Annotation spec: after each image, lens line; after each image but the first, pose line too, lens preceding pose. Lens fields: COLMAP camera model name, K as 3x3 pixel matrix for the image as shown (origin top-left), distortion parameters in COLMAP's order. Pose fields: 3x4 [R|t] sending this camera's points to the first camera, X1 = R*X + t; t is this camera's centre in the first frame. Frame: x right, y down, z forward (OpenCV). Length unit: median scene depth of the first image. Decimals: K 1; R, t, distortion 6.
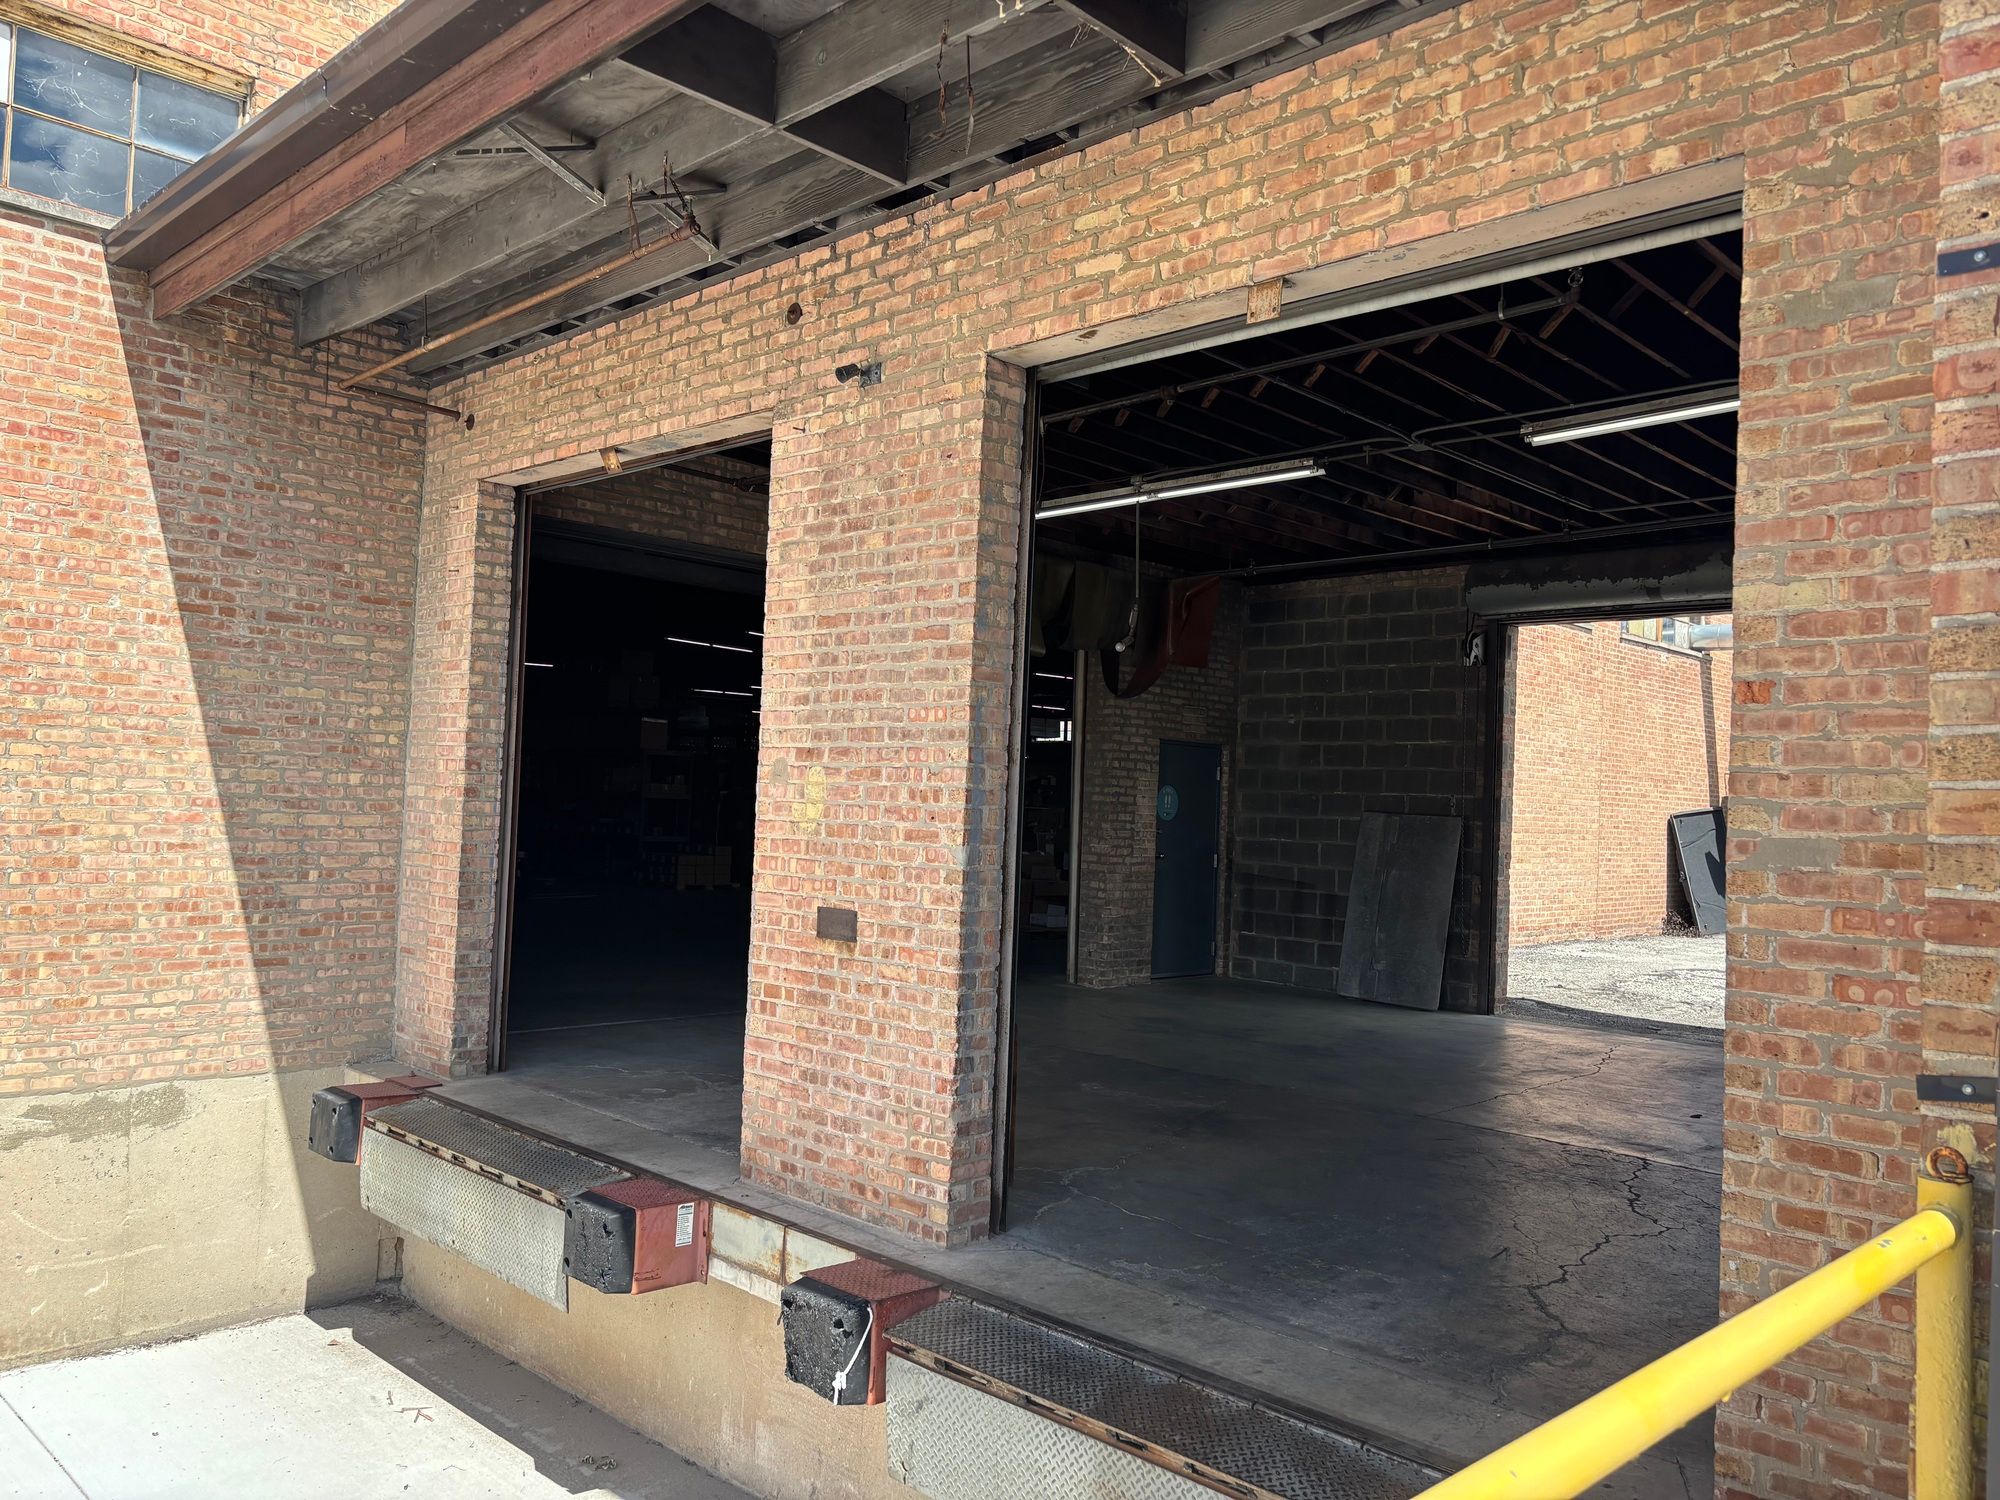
lens RADIAL K [[1503.3, 0, 989.3], [0, 1503.3, 753.8], [0, 0, 1]] dist [0.064814, -0.067189]
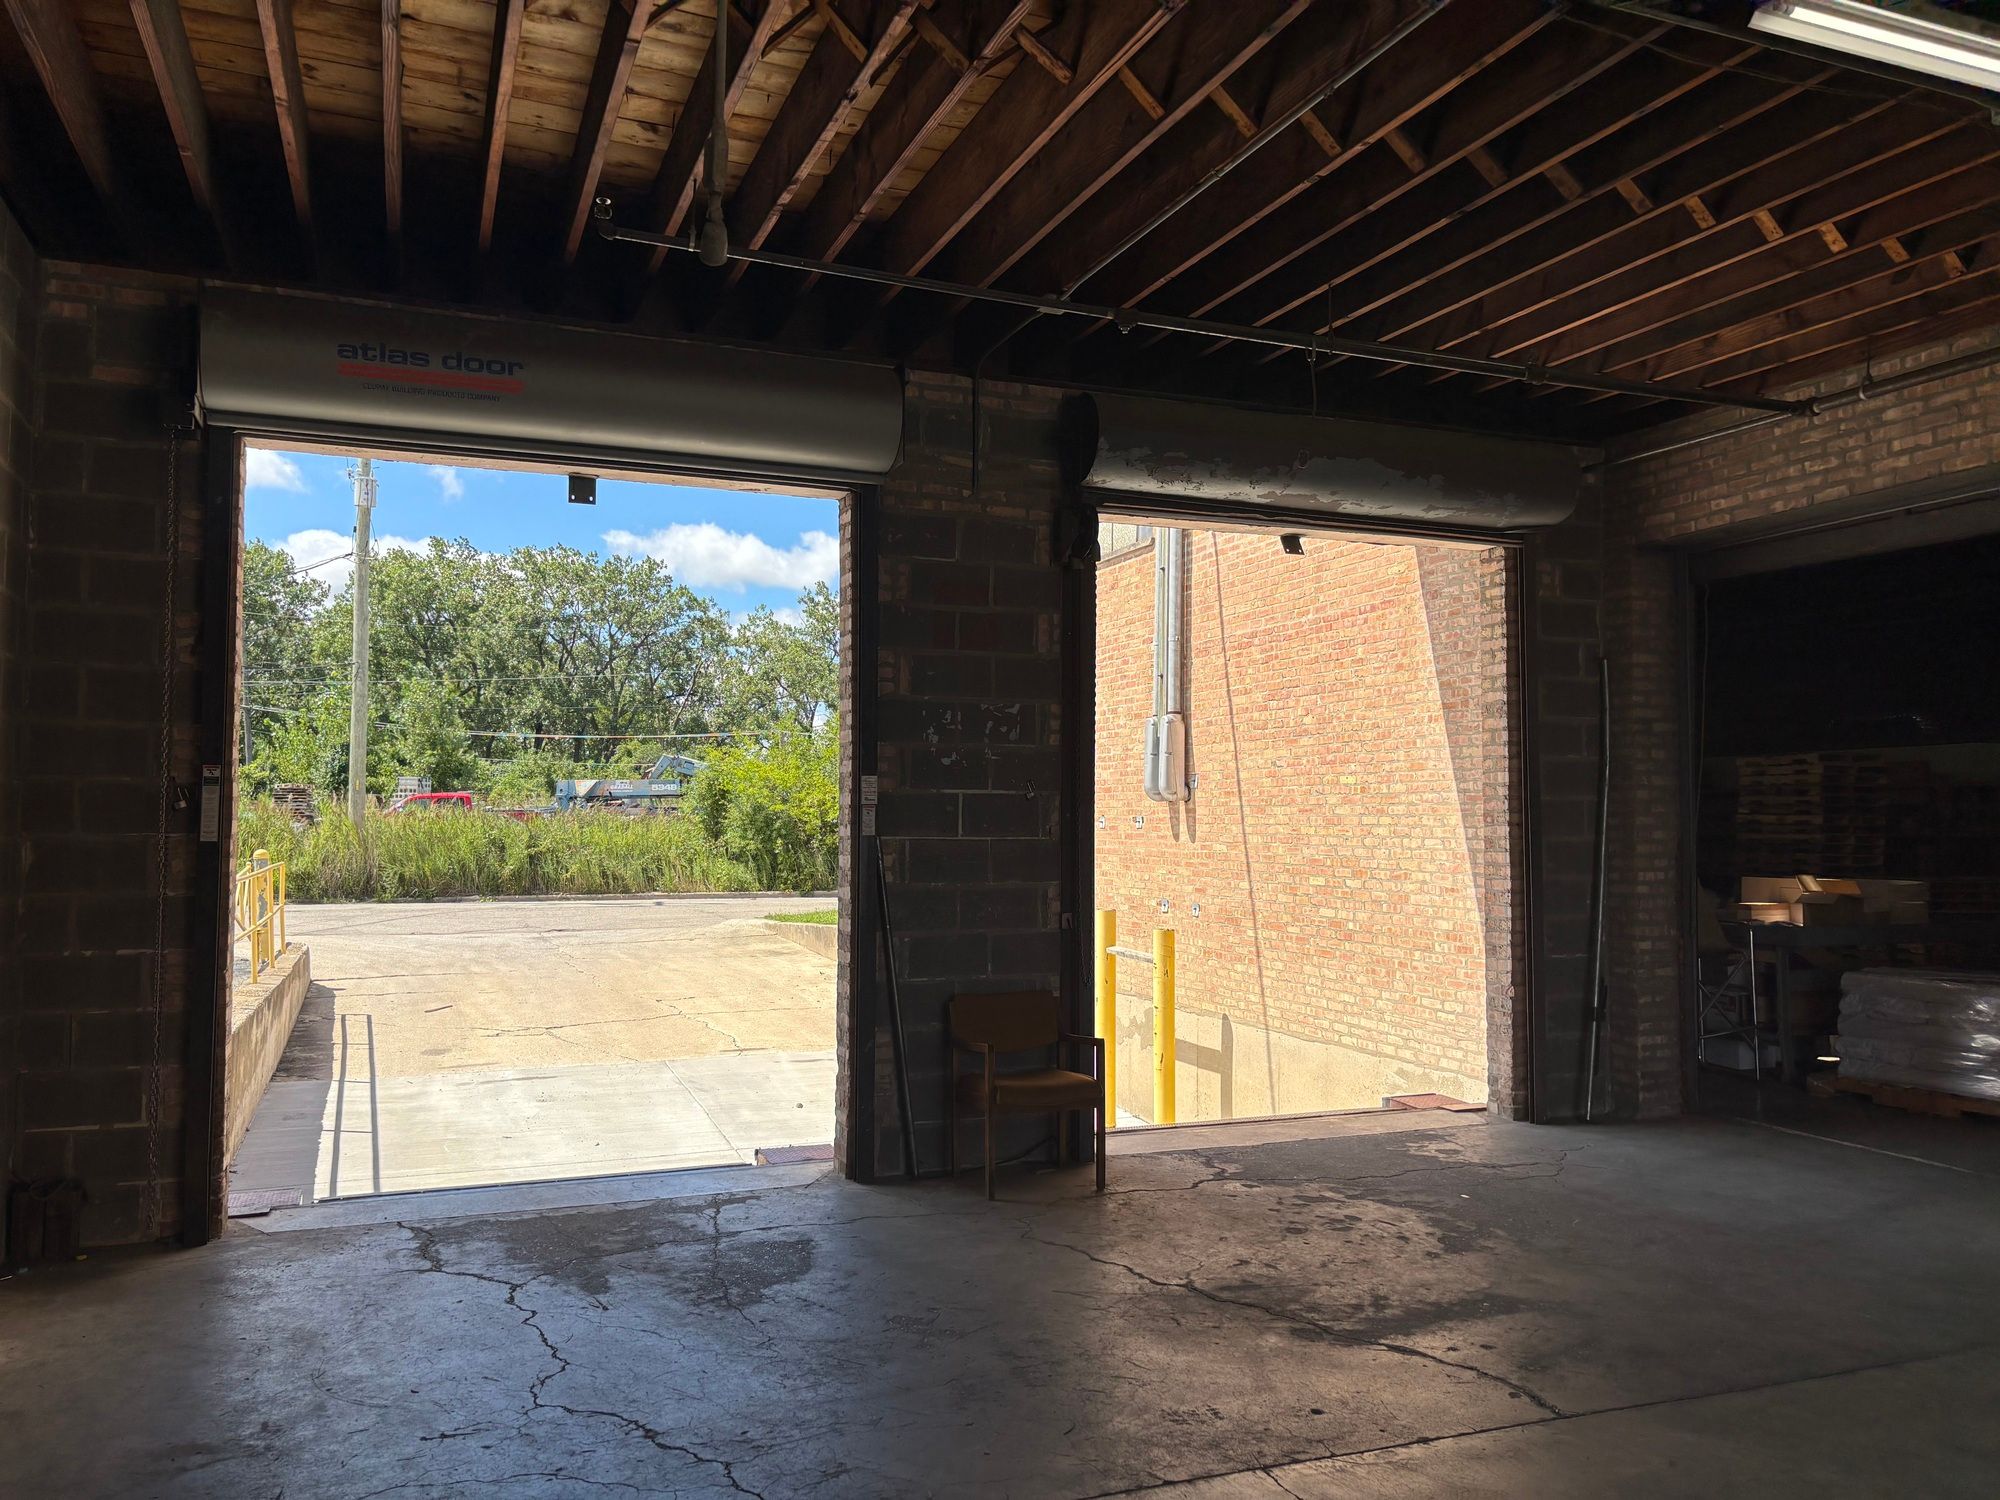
lens RADIAL K [[1503.3, 0, 989.3], [0, 1503.3, 753.8], [0, 0, 1]] dist [0.064814, -0.067189]
pose [[-0.405867, -0.080845, -0.910349, 0.793819], [0.011195, 0.995565, -0.093404, 0.059882], [0.913864, -0.048101, -0.403162, 1.147169]]
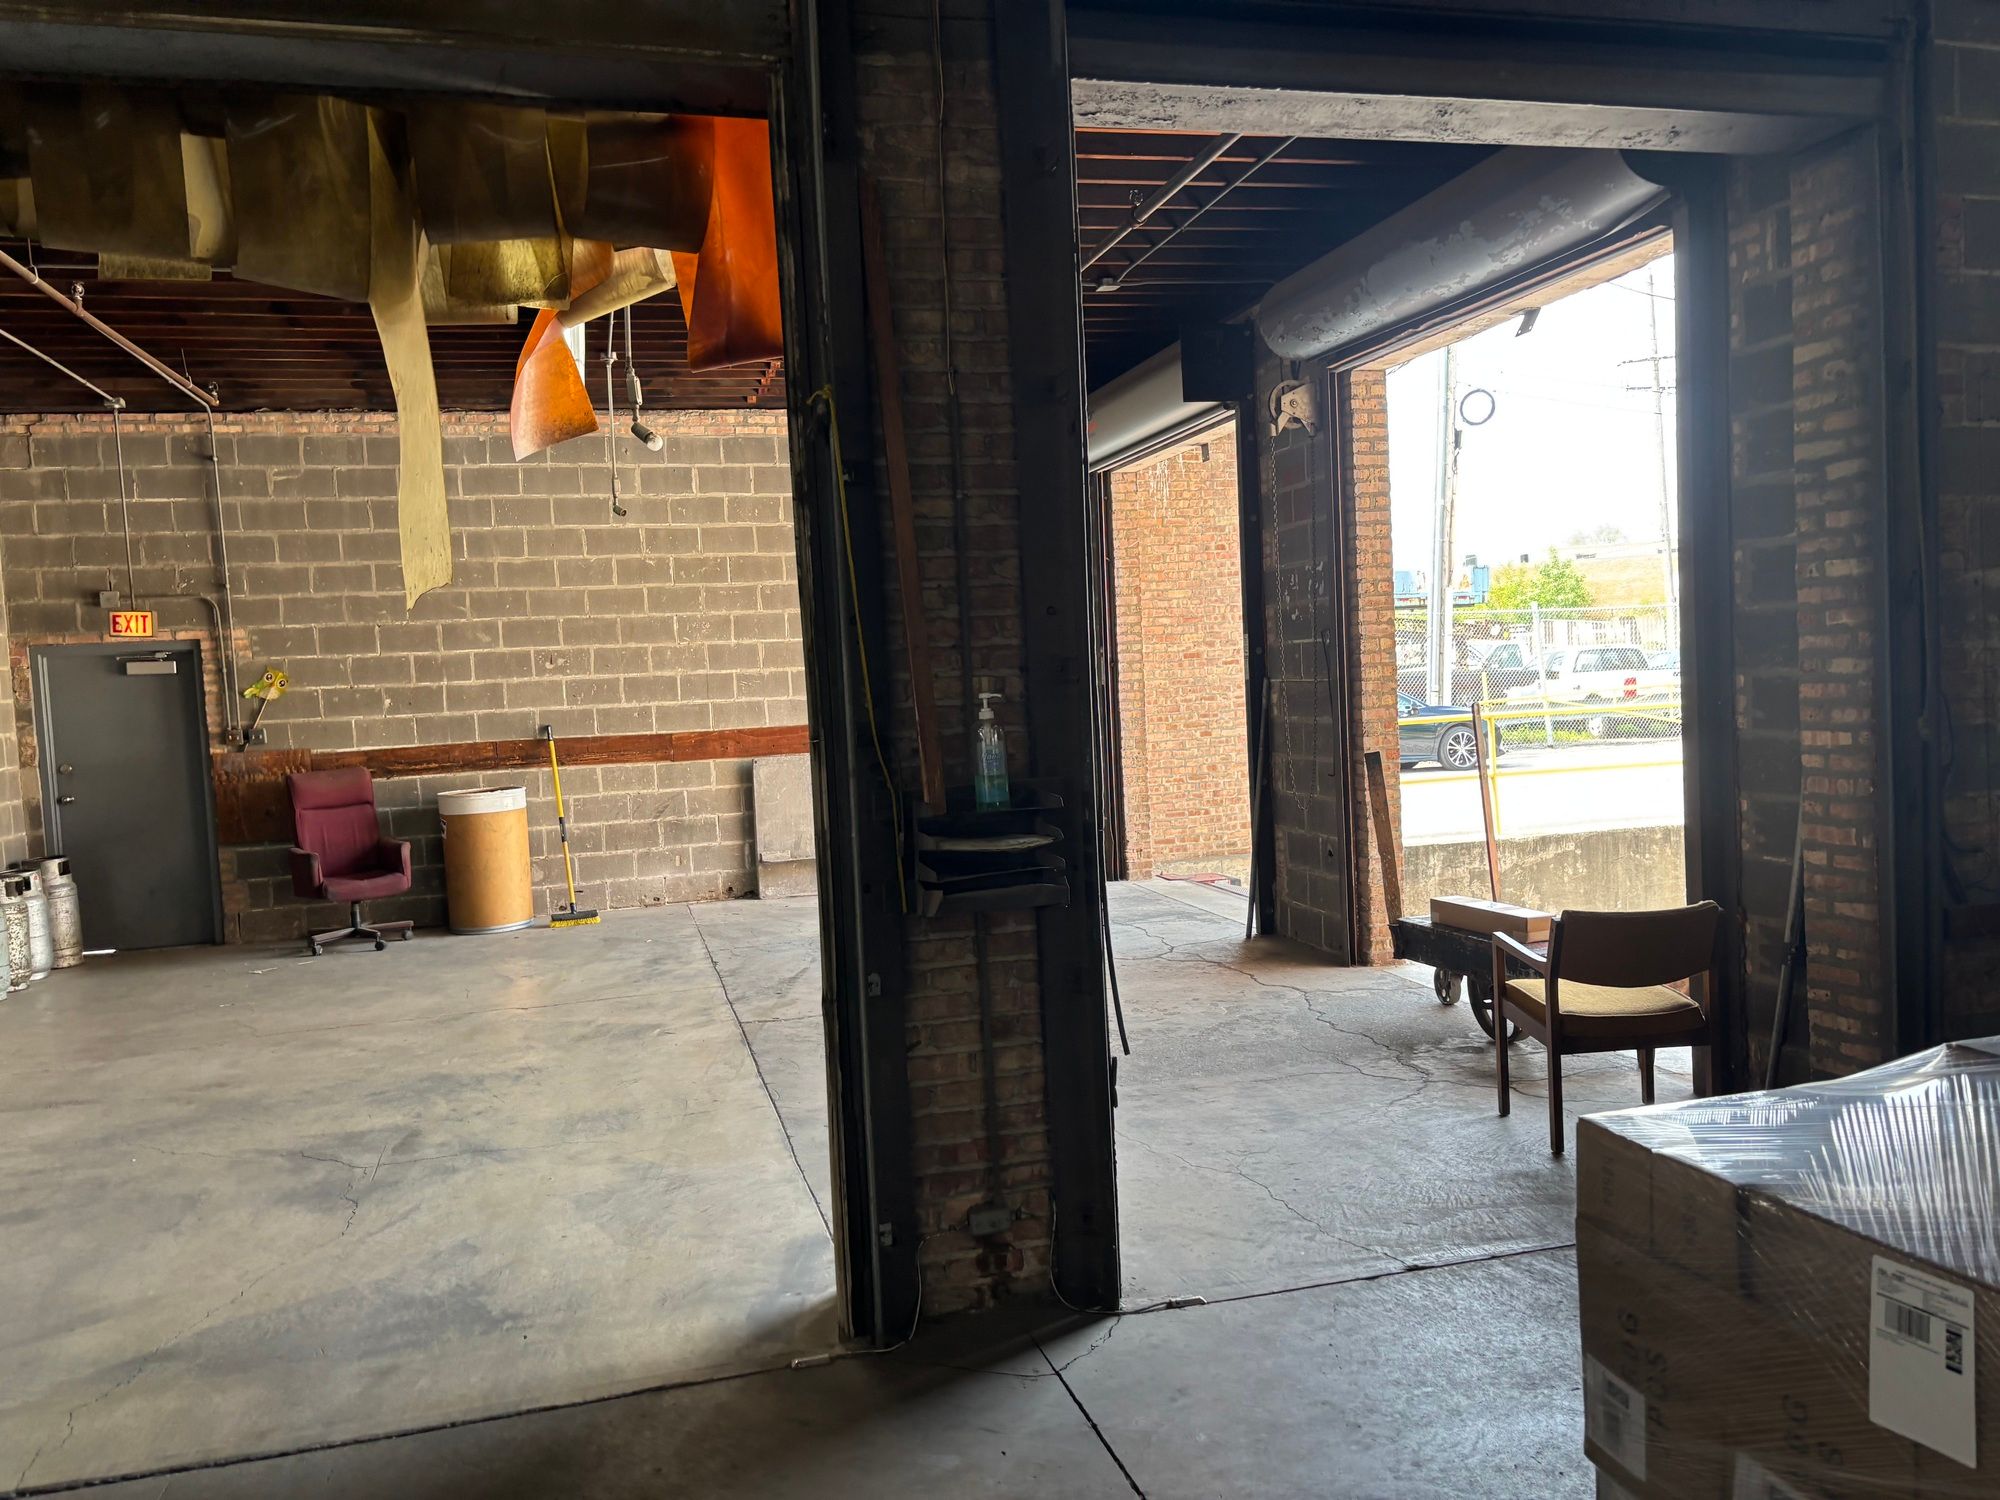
lens RADIAL K [[1503.3, 0, 989.3], [0, 1503.3, 753.8], [0, 0, 1]] dist [0.064814, -0.067189]
pose [[-0.858269, -0.024563, 0.512612, -0.358101], [-0.000151, 0.998866, 0.047610, 0.029047], [-0.513200, 0.040785, -0.857300, 1.807391]]
